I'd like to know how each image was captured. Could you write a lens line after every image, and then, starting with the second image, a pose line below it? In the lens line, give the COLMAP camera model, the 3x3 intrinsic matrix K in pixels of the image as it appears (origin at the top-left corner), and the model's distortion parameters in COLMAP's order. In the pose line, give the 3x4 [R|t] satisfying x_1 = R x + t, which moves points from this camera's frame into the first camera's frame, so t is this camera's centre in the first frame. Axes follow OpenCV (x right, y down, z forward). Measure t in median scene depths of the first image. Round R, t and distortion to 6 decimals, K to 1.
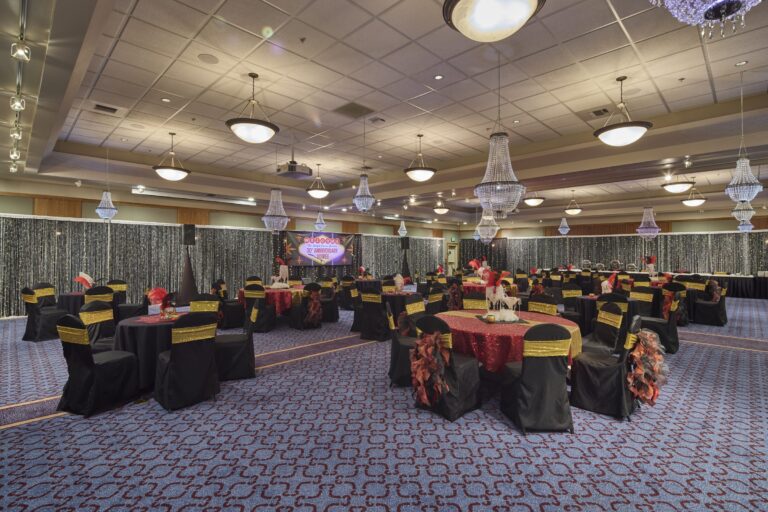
lens RADIAL K [[386.6, 0, 384.0], [0, 386.6, 256.0], [0, 0, 1]] dist [-0.000578, -0.000431]
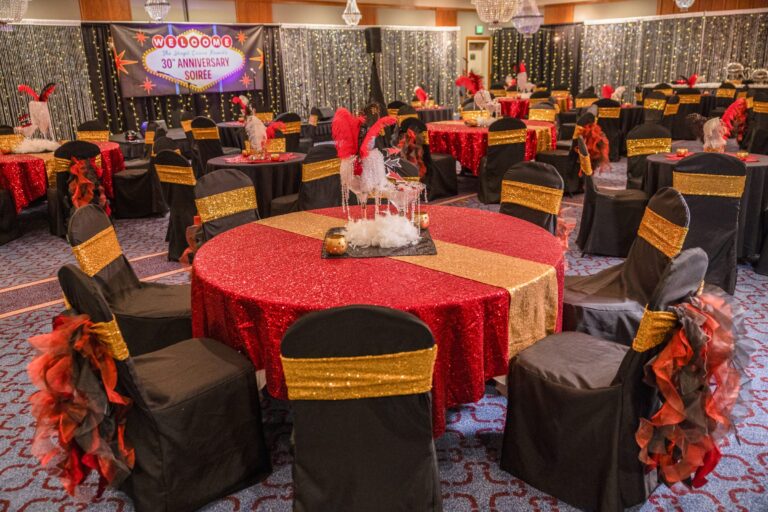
lens RADIAL K [[666.7, 0, 384.0], [0, 666.7, 256.0], [0, 0, 1]] dist [0.002966, -0.004565]
pose [[0.999109, -0.026854, -0.032556, 0.099669], [0.034745, 0.961279, 0.273376, -0.001060], [0.023954, -0.274264, 0.961356, 0.106665]]
